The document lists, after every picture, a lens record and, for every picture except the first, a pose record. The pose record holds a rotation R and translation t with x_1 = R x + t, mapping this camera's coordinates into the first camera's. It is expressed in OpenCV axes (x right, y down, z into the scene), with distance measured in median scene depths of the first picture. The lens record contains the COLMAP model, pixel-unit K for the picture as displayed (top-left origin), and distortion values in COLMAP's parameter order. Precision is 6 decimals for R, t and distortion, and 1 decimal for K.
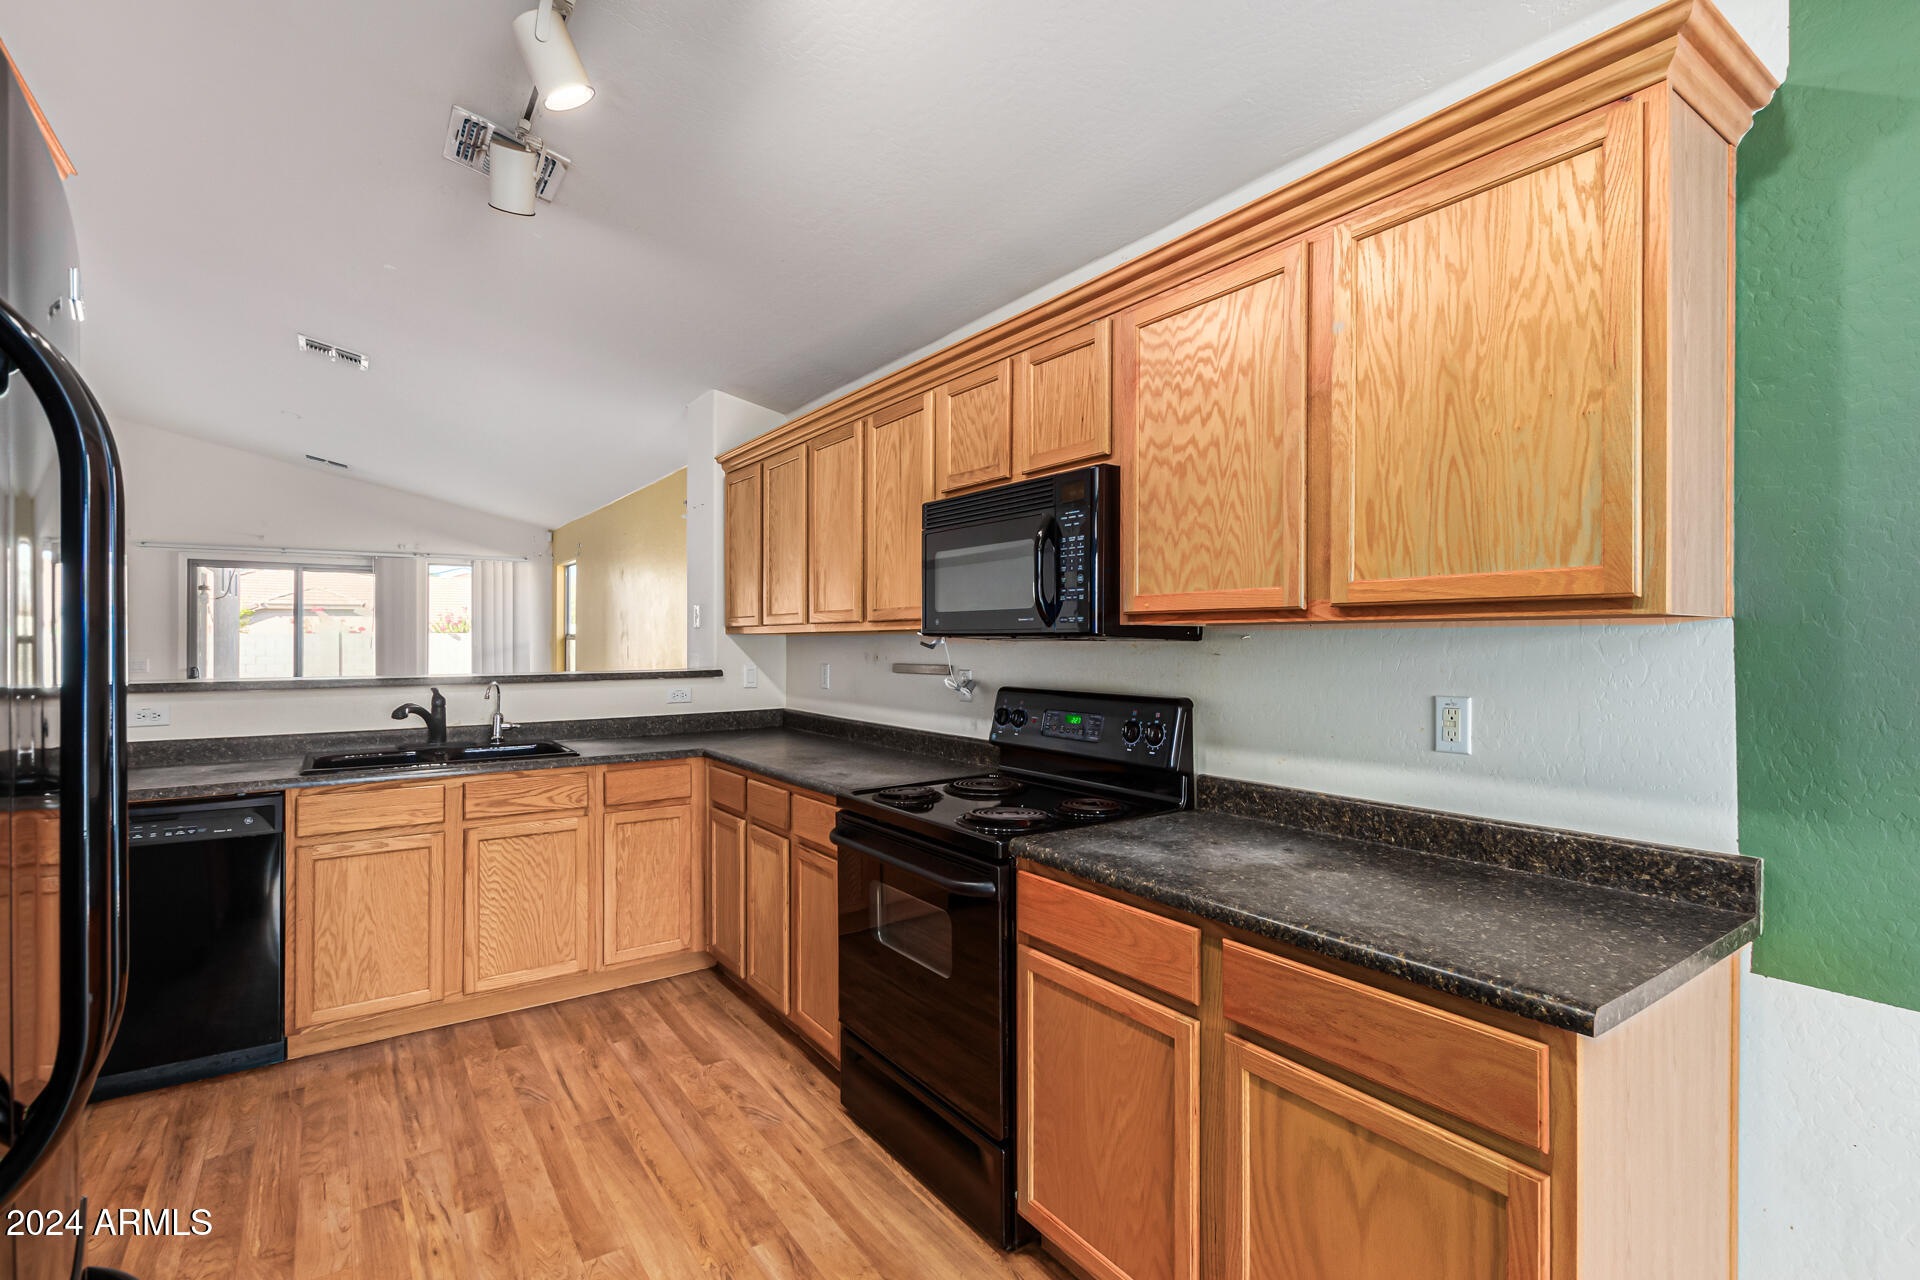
lens RADIAL K [[887.3, 0, 968.8], [0, 887.3, 638.9], [0, 0, 1]] dist [0.004917, -0.000304]
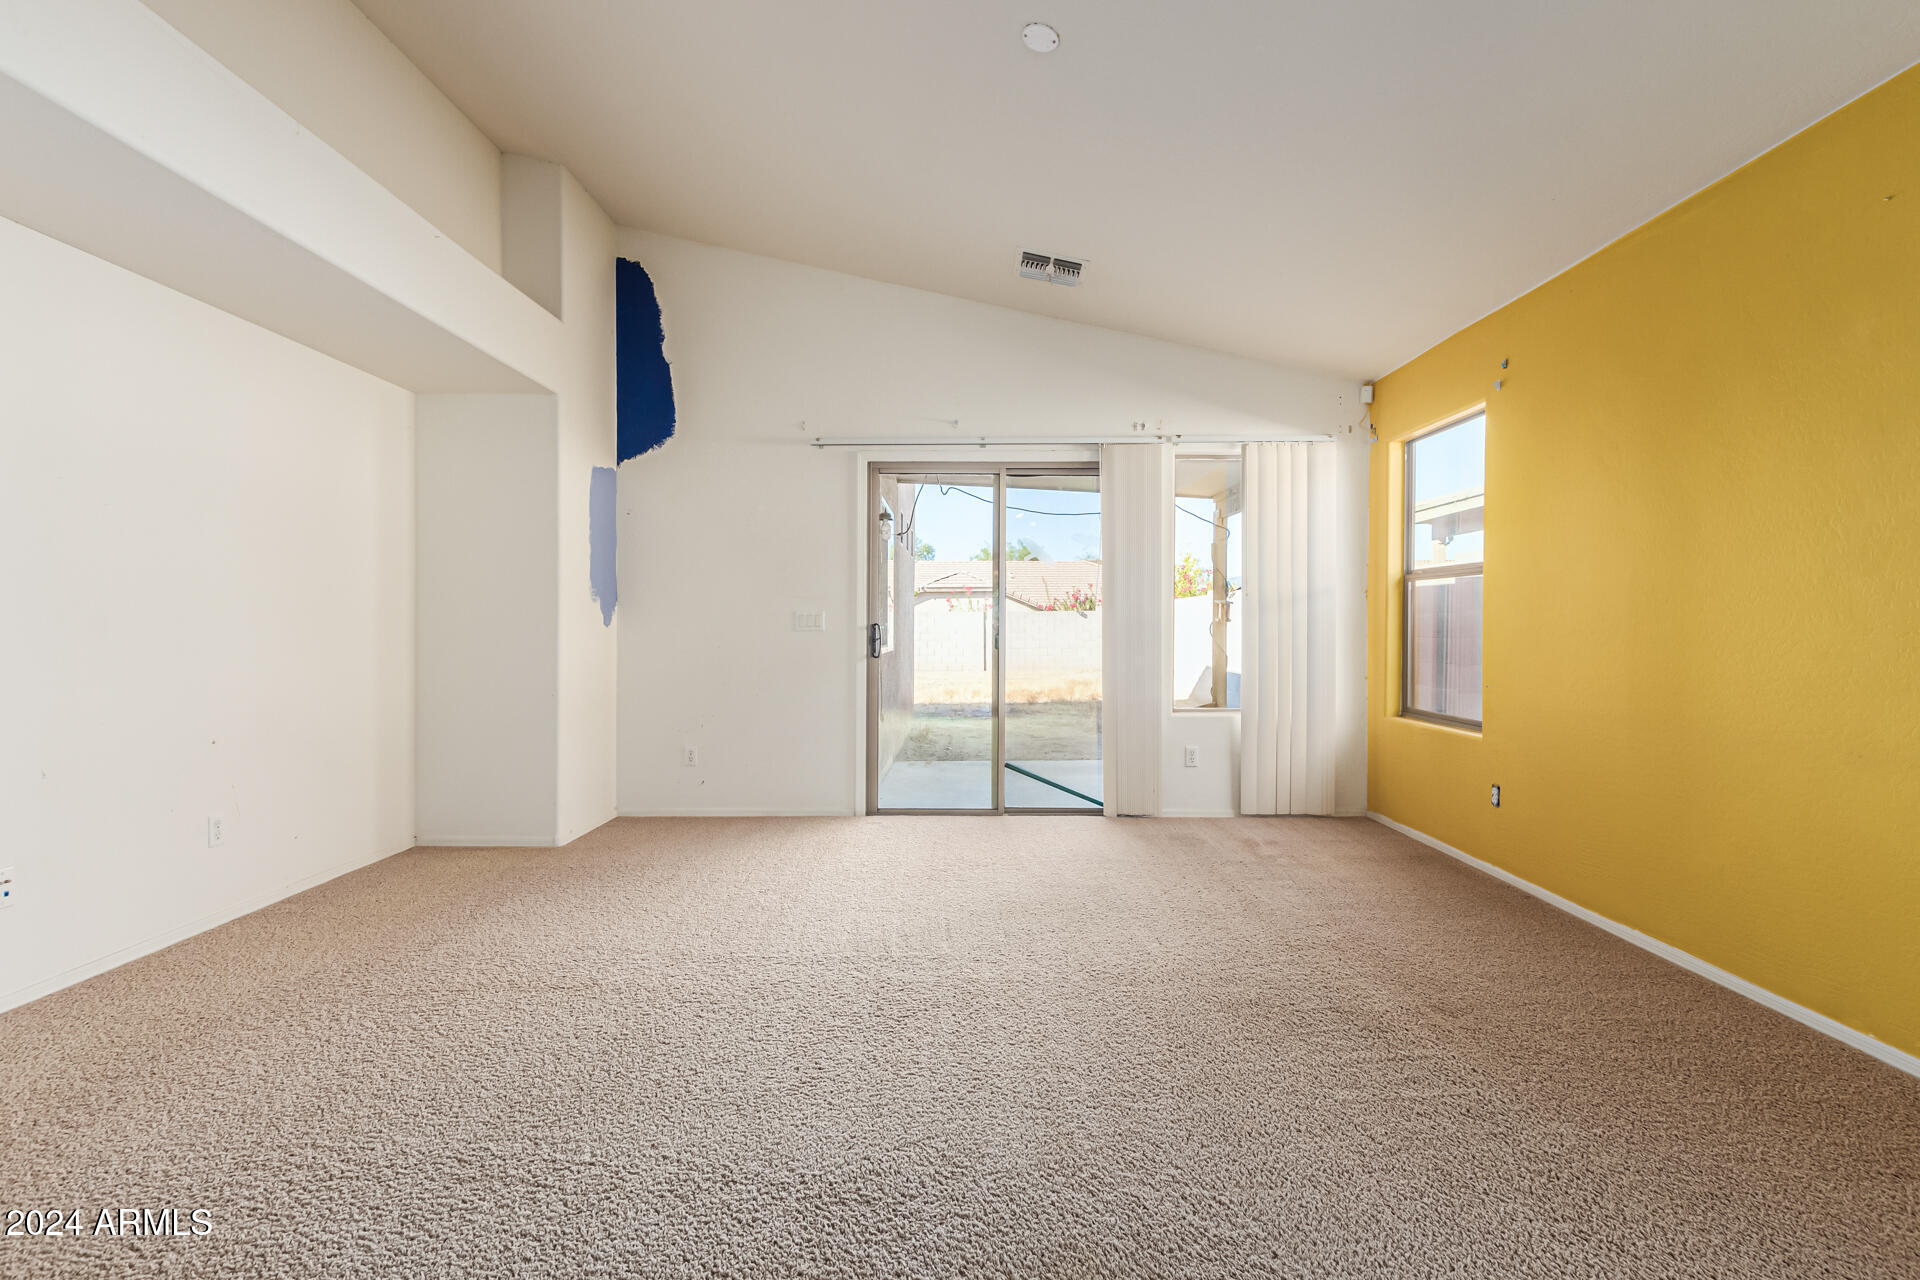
lens RADIAL K [[887.3, 0, 968.8], [0, 887.3, 638.9], [0, 0, 1]] dist [0.004917, -0.000304]
pose [[0.816532, 0.007977, -0.577245, -1.427155], [0.000946, 0.999885, 0.015157, 0.108227], [0.577299, -0.012922, 0.816430, 1.650914]]
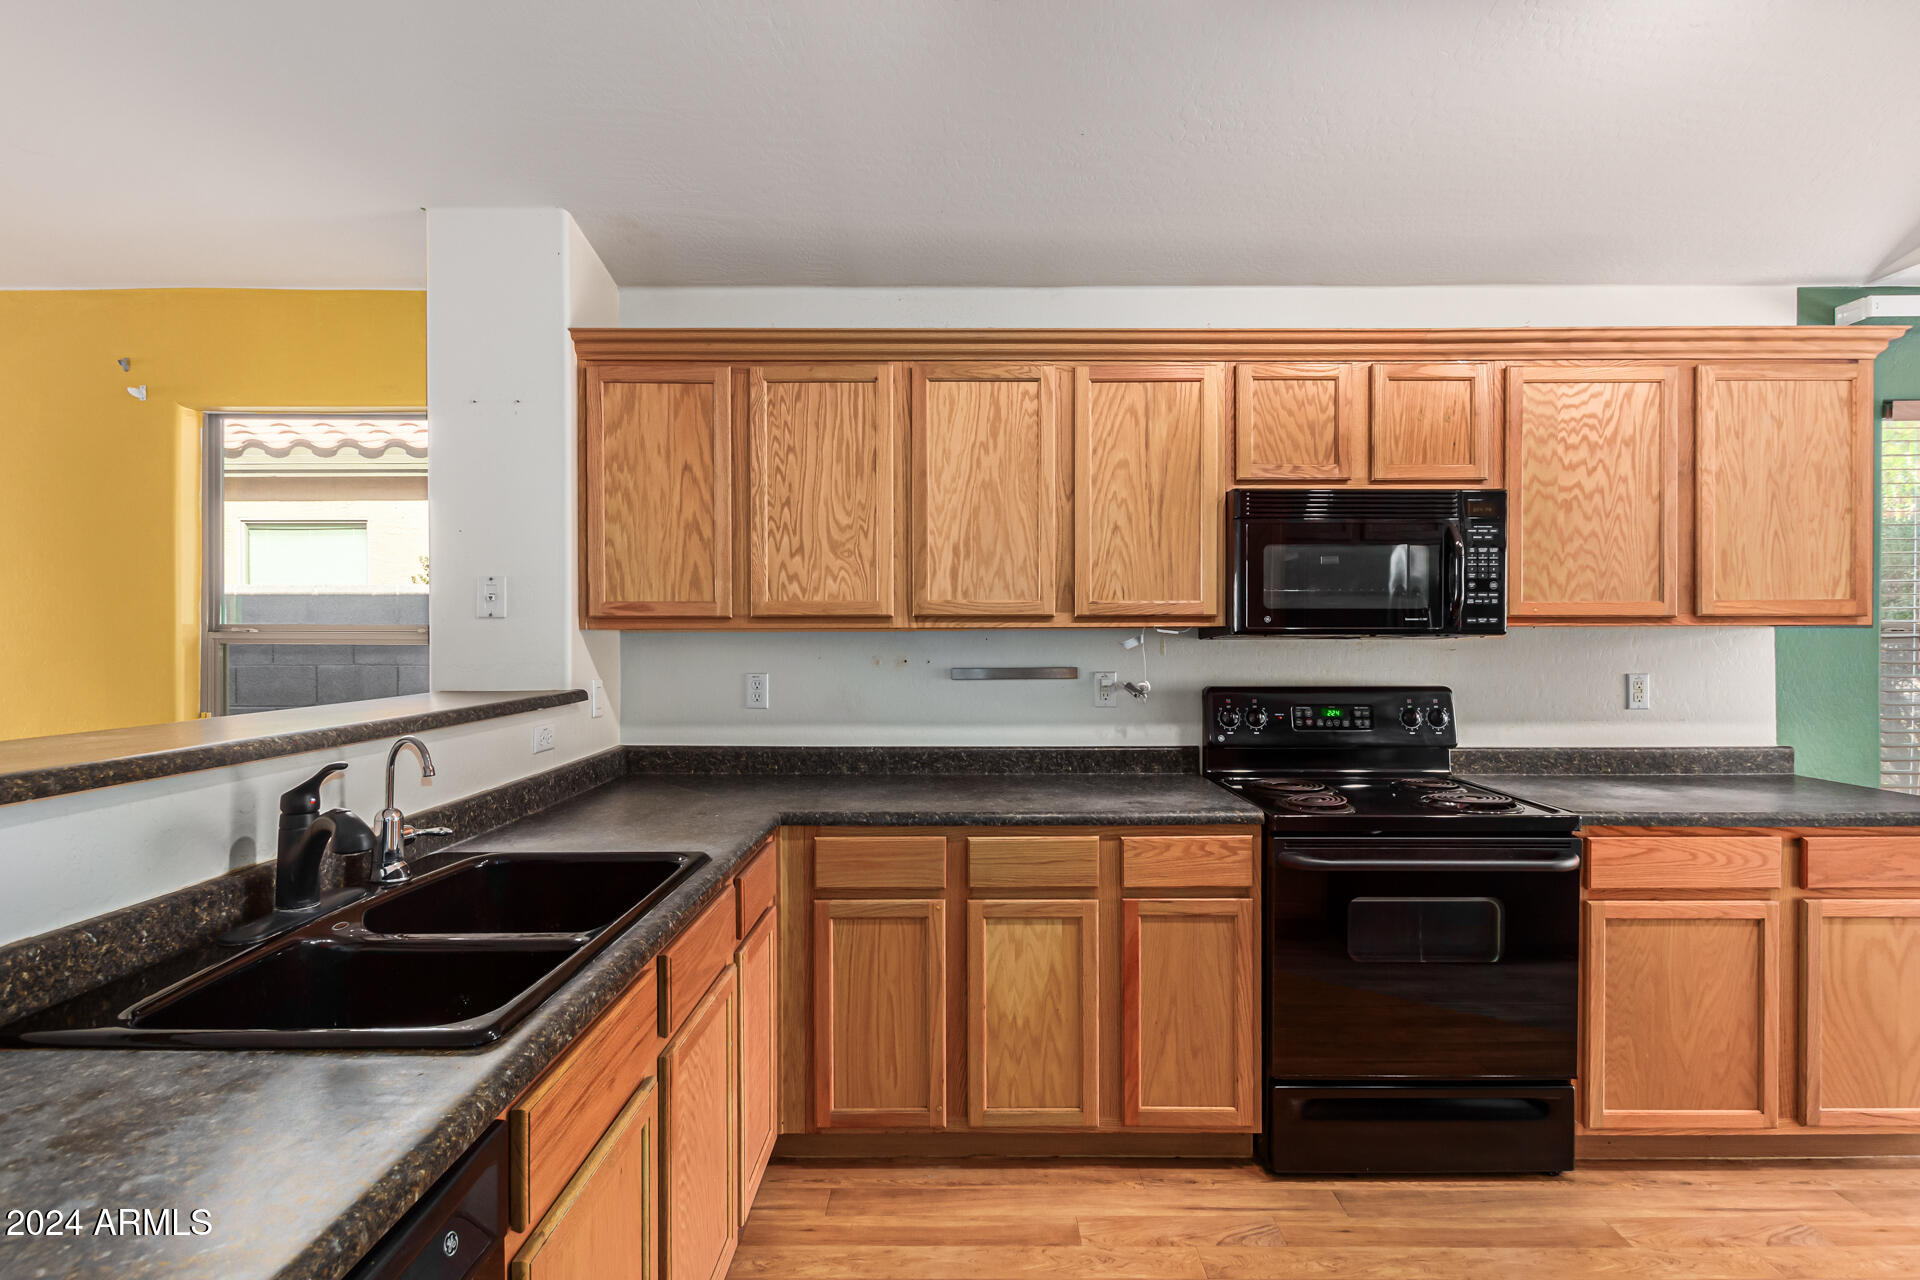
lens RADIAL K [[893.6, 0, 968.0], [0, 893.6, 646.4], [0, 0, 1]] dist [0.027403, -0.016430]
pose [[0.579094, -0.008973, 0.815211, -1.131810], [-0.000330, 0.999937, 0.011241, -0.001283], [-0.815260, -0.006779, 0.579055, 0.809137]]
